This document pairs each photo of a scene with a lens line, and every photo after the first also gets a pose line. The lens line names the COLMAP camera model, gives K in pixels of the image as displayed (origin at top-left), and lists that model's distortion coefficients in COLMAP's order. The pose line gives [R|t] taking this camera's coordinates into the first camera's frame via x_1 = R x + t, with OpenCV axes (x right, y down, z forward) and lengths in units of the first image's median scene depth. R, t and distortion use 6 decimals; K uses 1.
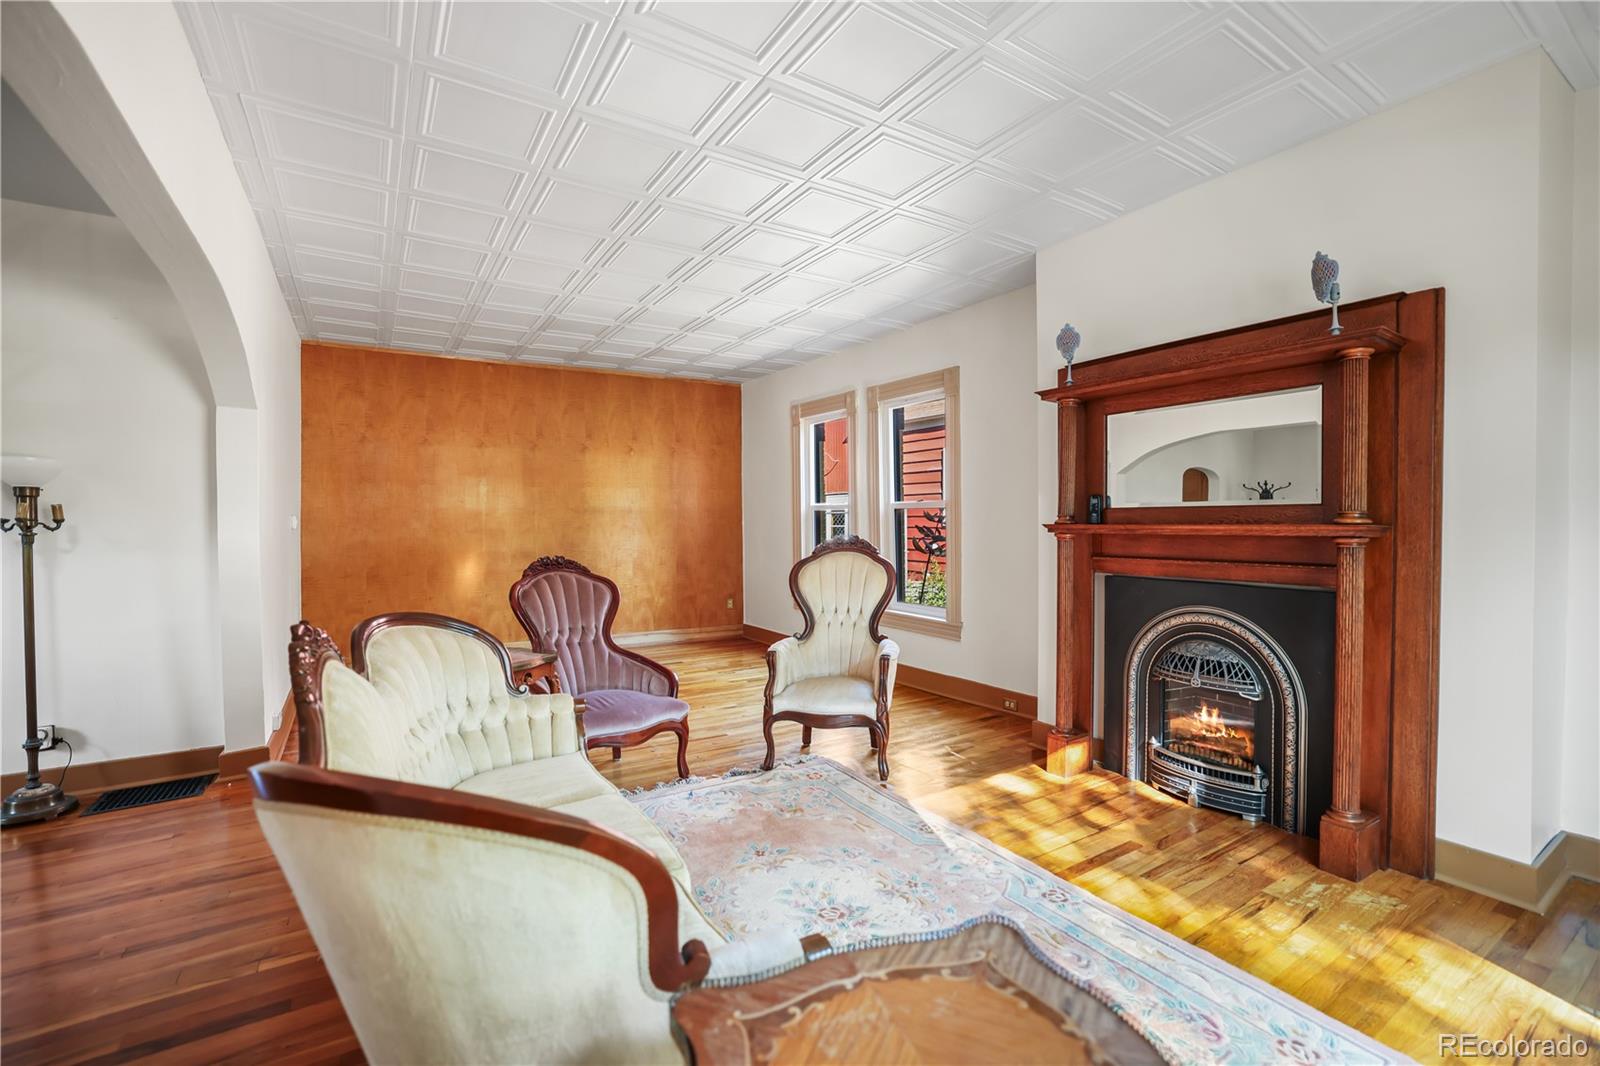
lens RADIAL K [[692.0, 0, 813.7], [0, 692.0, 528.8], [0, 0, 1]] dist [-0.047979, 0.015557]
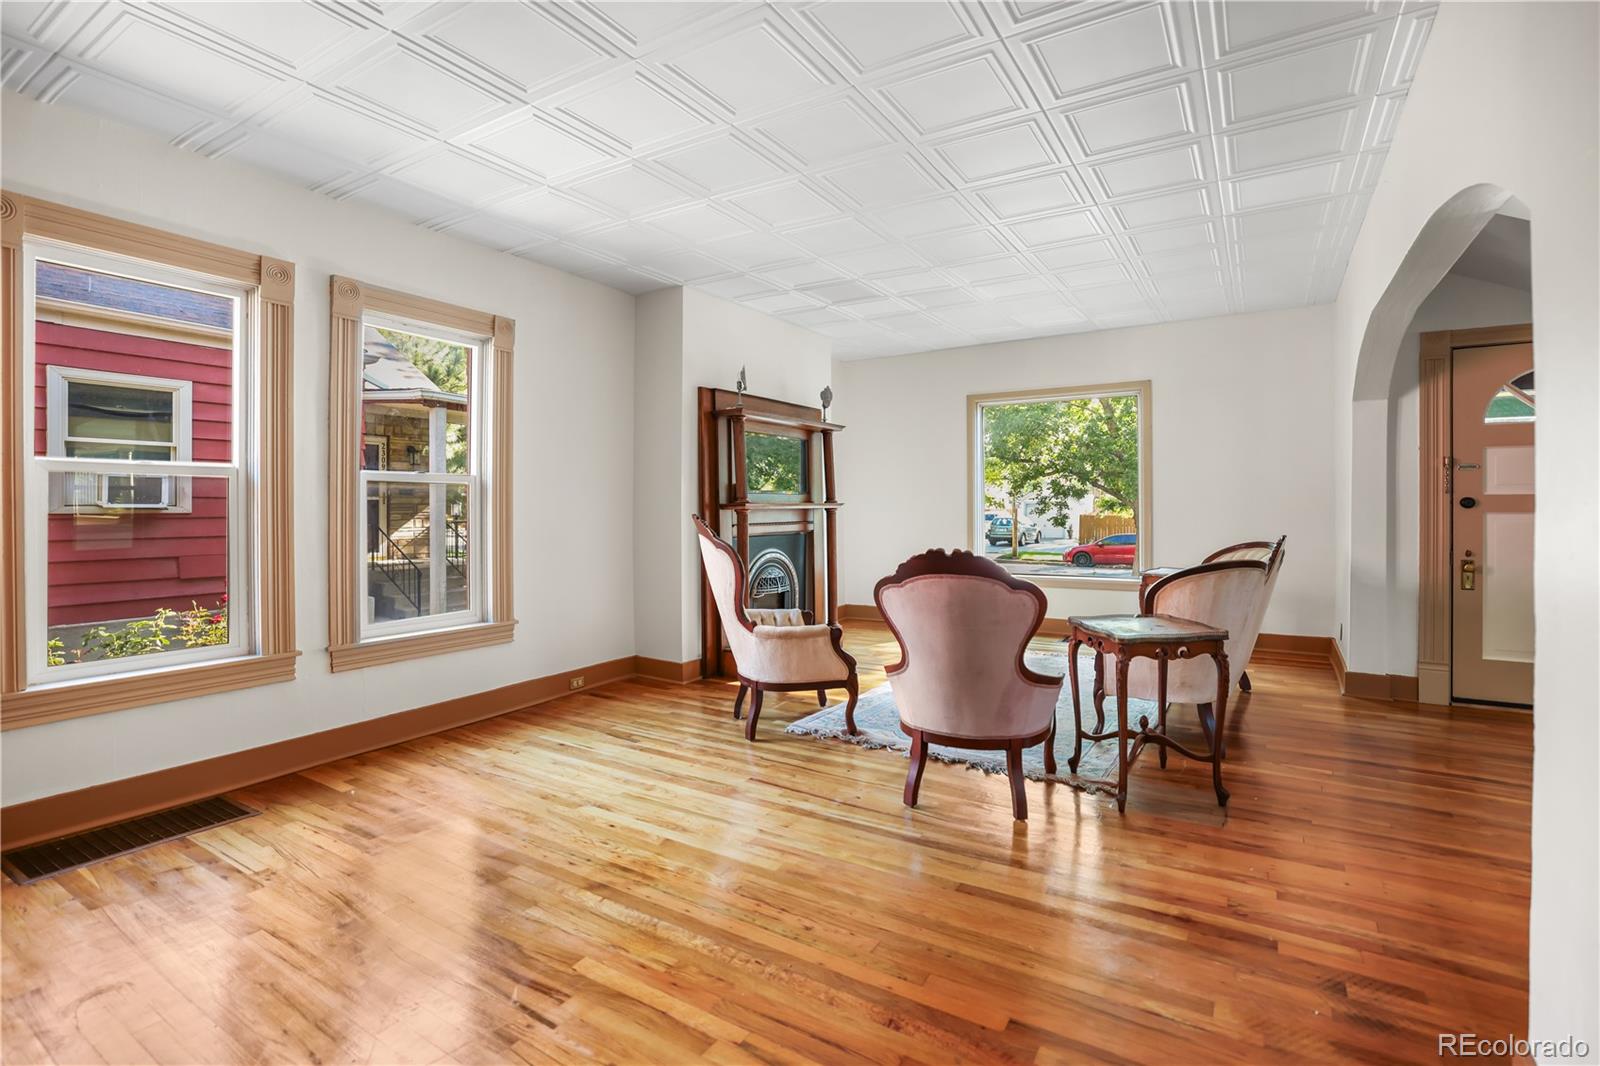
lens RADIAL K [[709.6, 0, 763.7], [0, 709.6, 510.8], [0, 0, 1]] dist [-0.023276, 0.000404]
pose [[-0.358982, -0.005093, 0.933331, -1.165279], [0.011580, 0.999884, 0.009910, -0.005501], [-0.933273, 0.014365, -0.358881, 1.682150]]
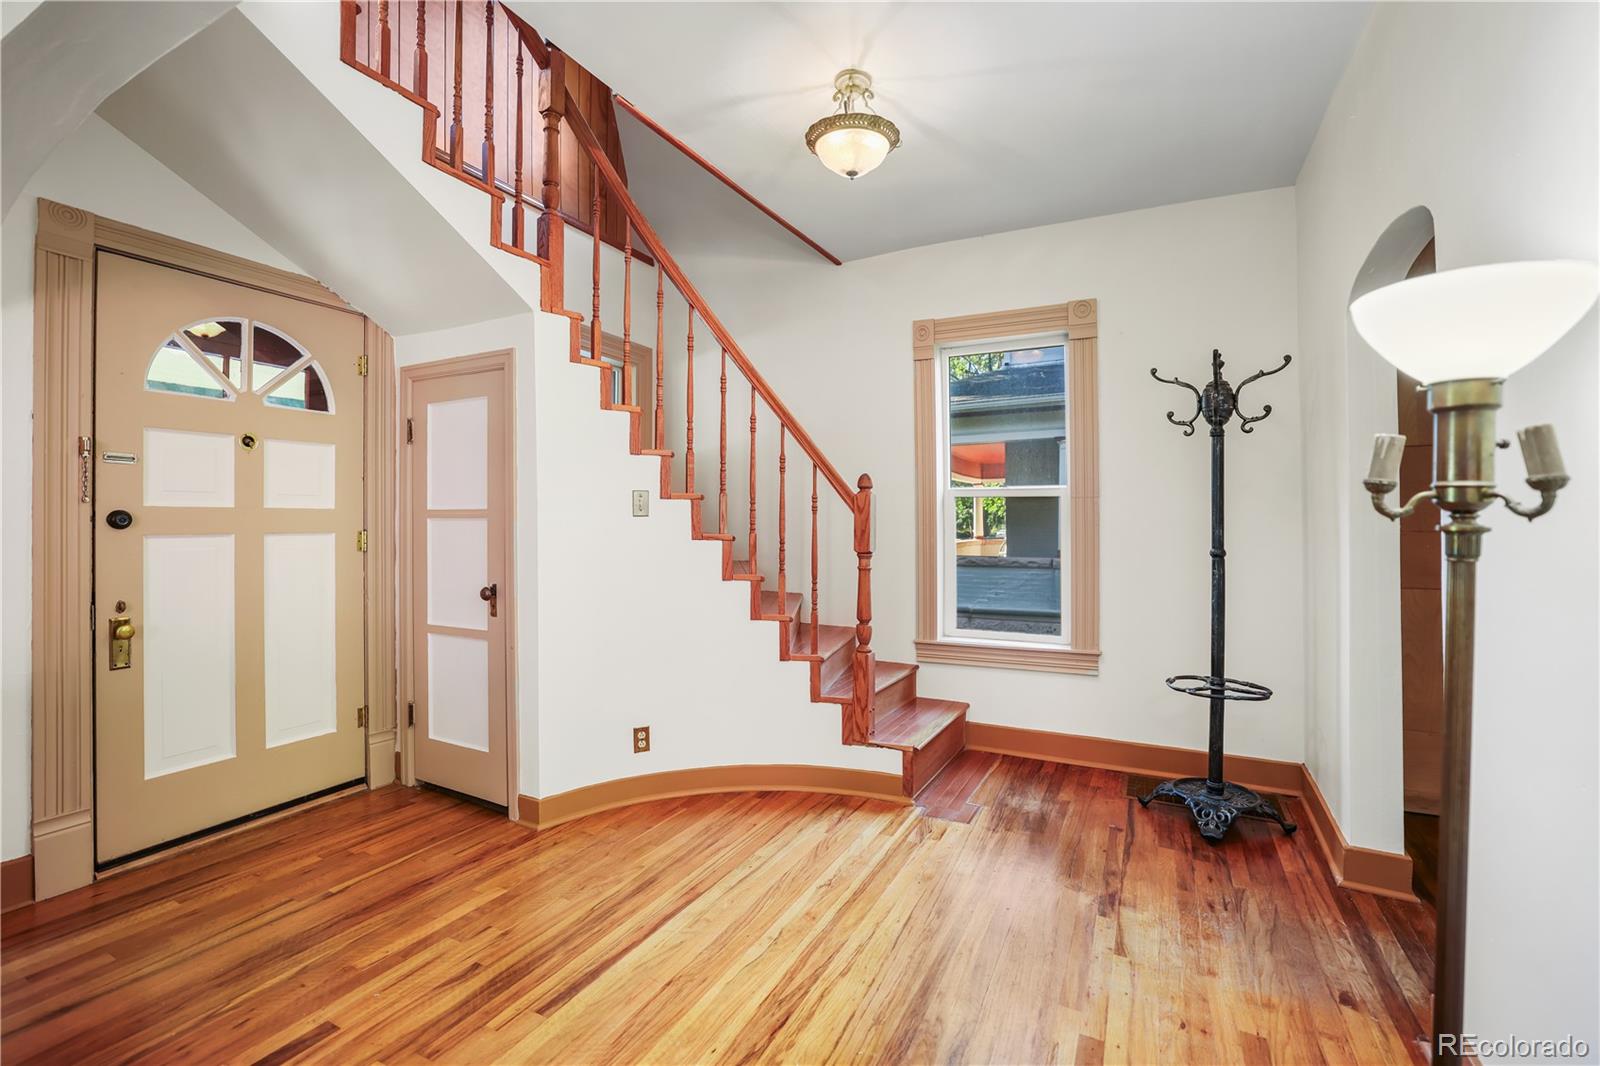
lens RADIAL K [[709.6, 0, 763.7], [0, 709.6, 510.8], [0, 0, 1]] dist [-0.023276, 0.000404]
pose [[-0.880879, -0.001865, -0.473339, -0.721905], [-0.000681, 0.999996, -0.002673, -0.000798], [0.473342, -0.002032, -0.880876, 1.035623]]
